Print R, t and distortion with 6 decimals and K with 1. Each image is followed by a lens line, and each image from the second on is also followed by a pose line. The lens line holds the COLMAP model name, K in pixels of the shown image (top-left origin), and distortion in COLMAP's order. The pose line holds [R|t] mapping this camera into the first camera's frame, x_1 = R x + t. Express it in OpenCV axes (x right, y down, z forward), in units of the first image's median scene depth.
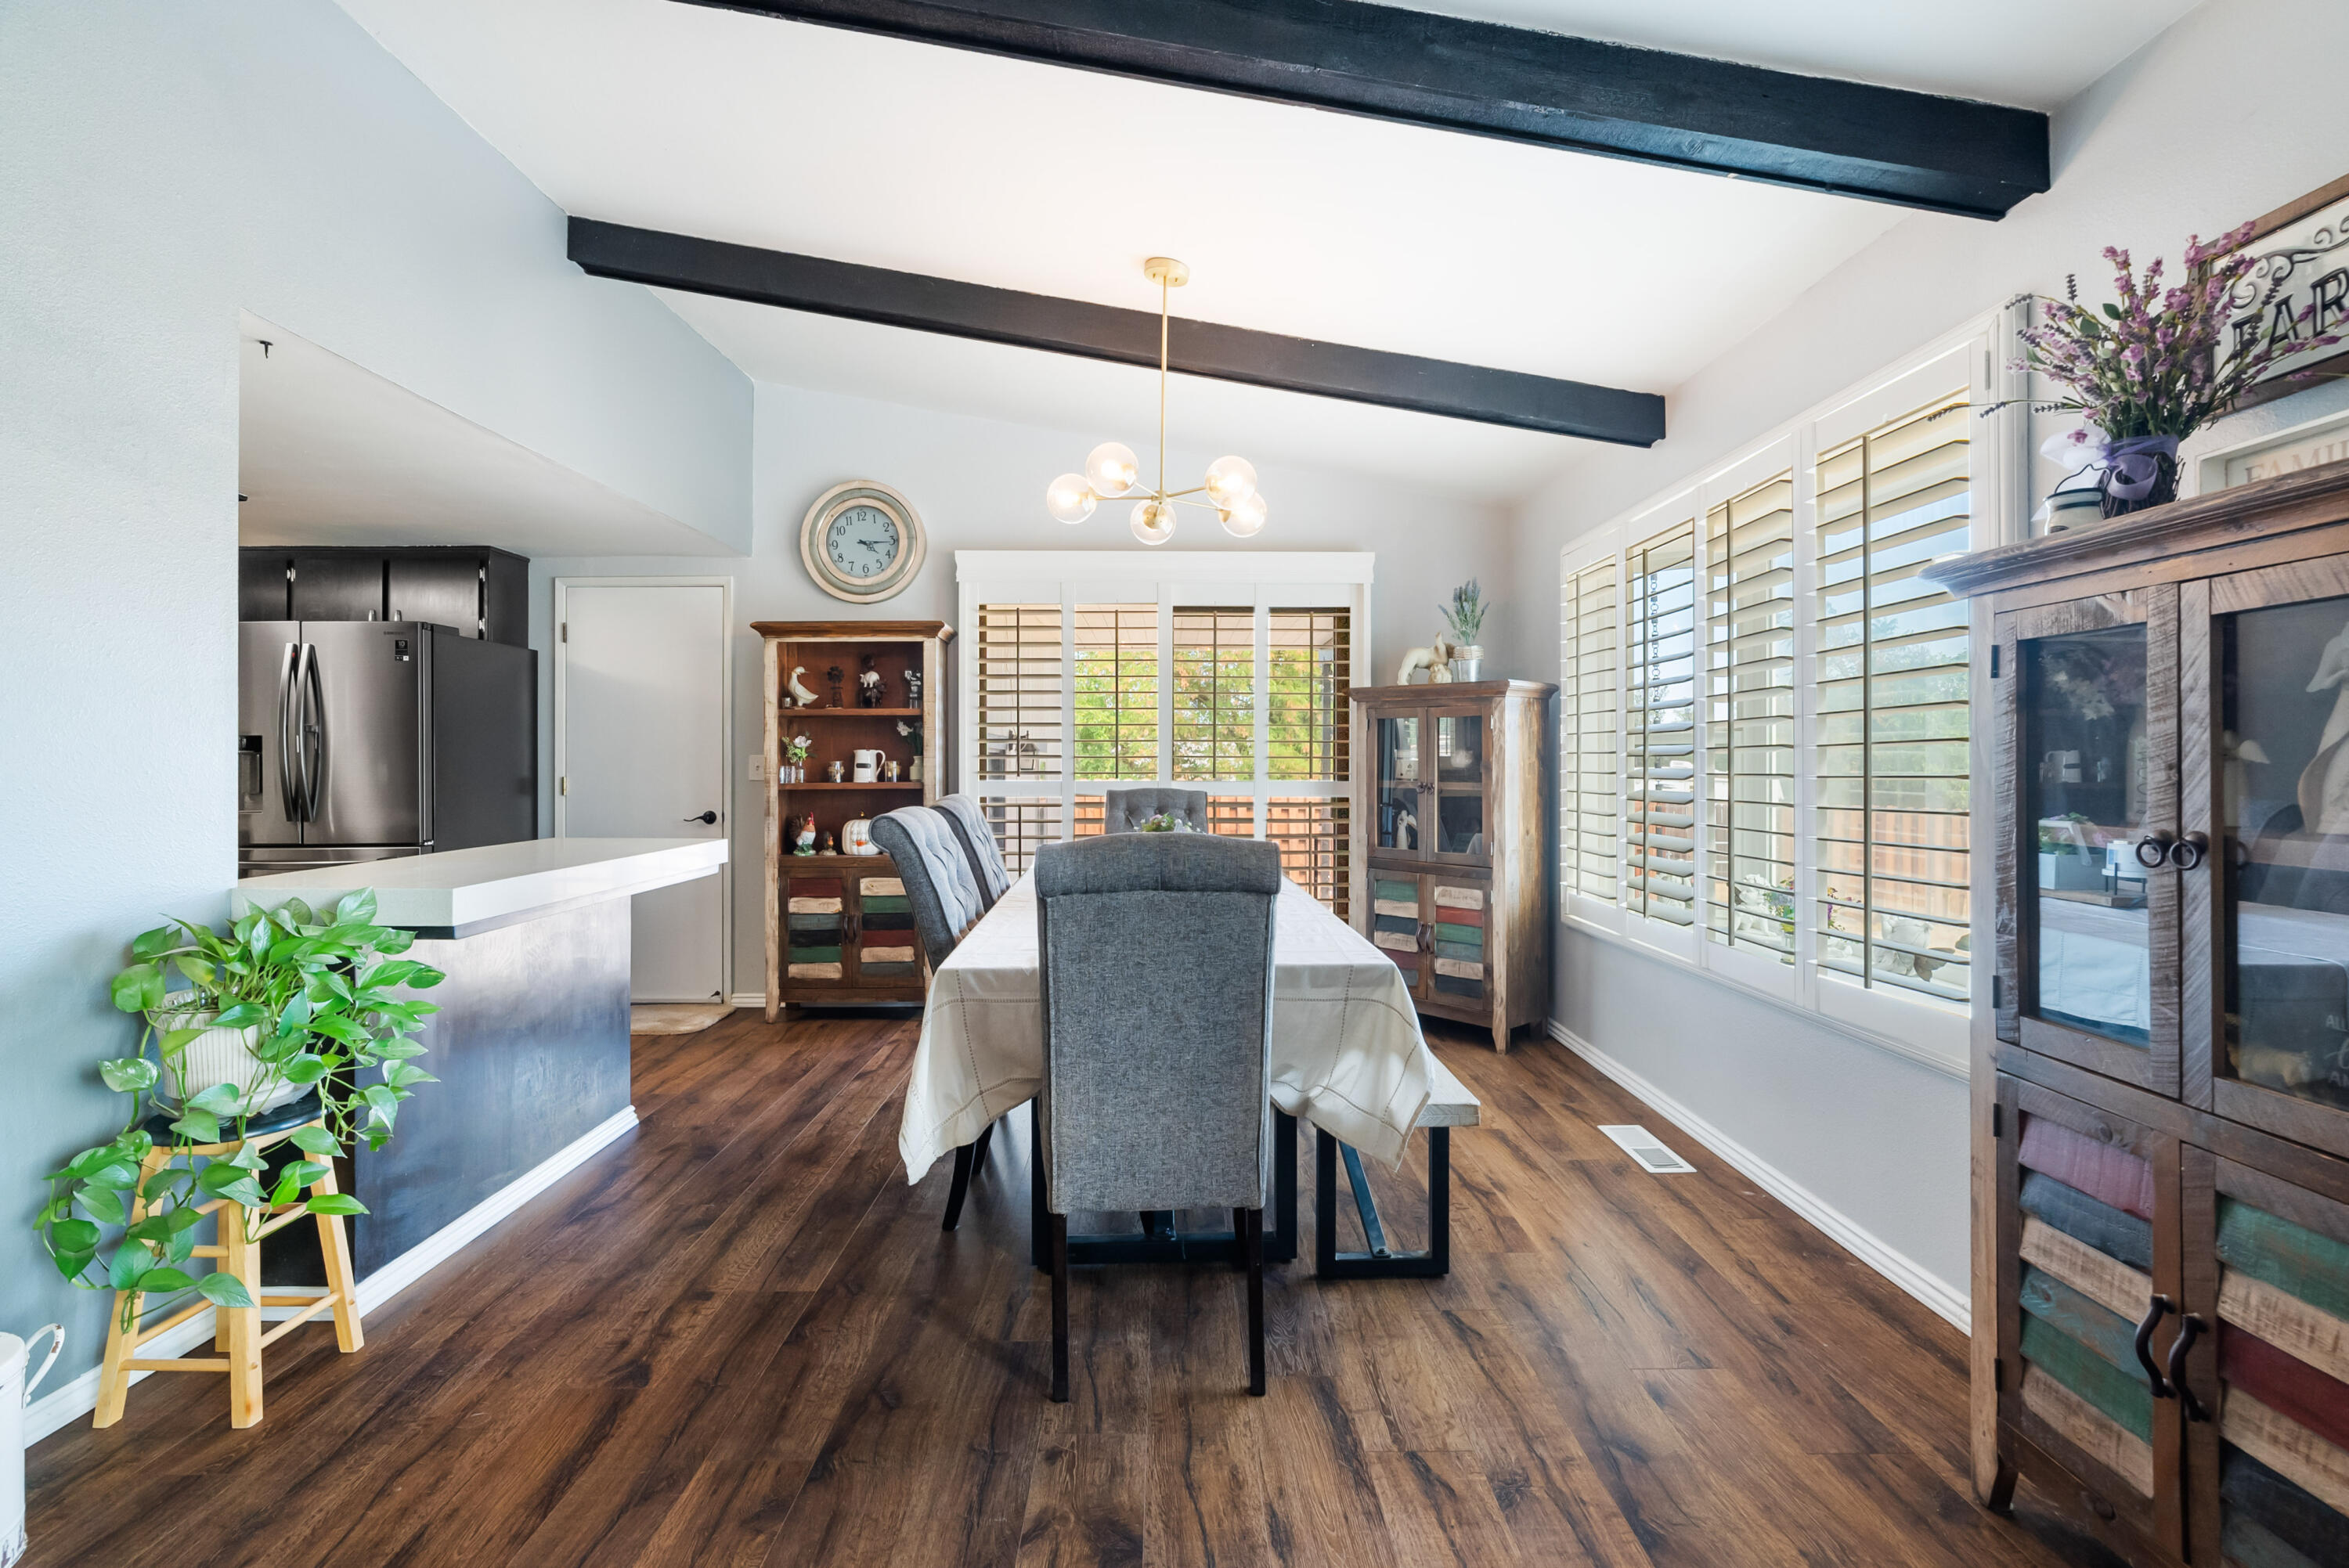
lens RADIAL K [[1094.4, 0, 1185.7], [0, 1094.4, 765.7], [0, 0, 1]] dist [-0.010299, 0.004071]
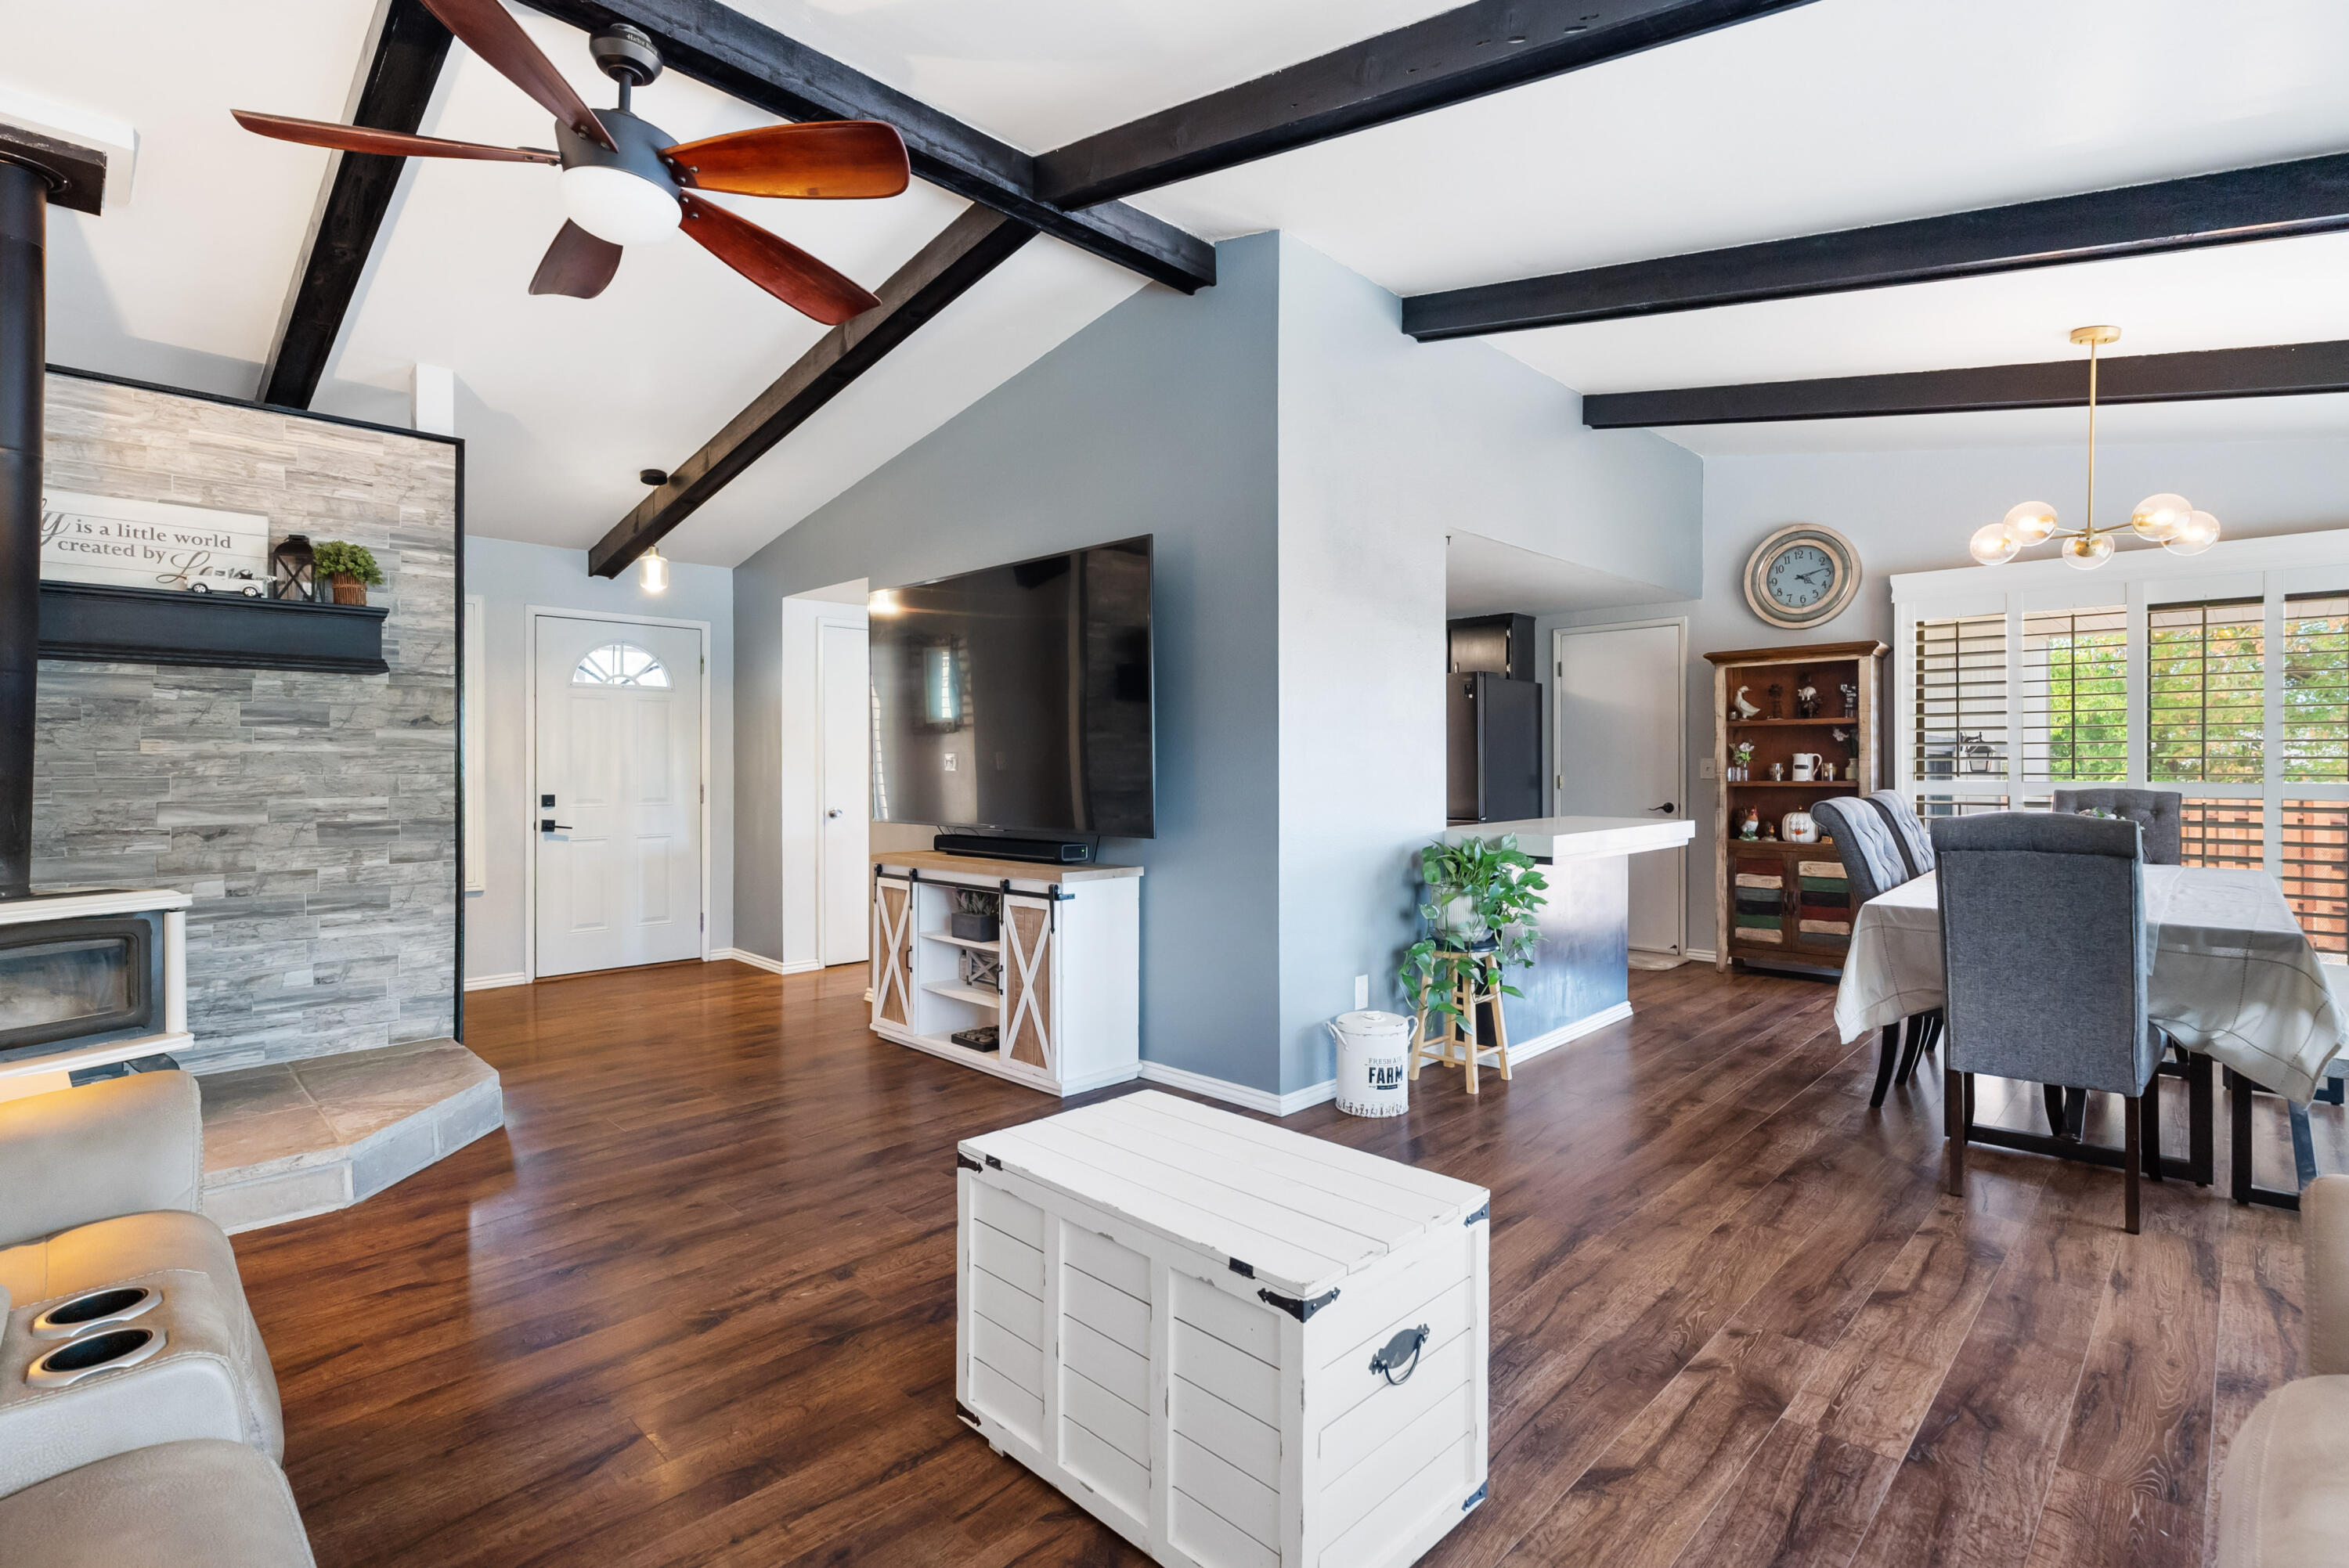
lens RADIAL K [[1094.4, 0, 1192.8], [0, 1094.4, 765.3], [0, 0, 1]] dist [-0.010299, 0.004071]
pose [[0.704576, -0.001153, -0.709627, 0.082315], [0.000125, 0.999999, -0.001501, -0.000162], [0.709628, 0.000969, 0.704575, -0.310993]]
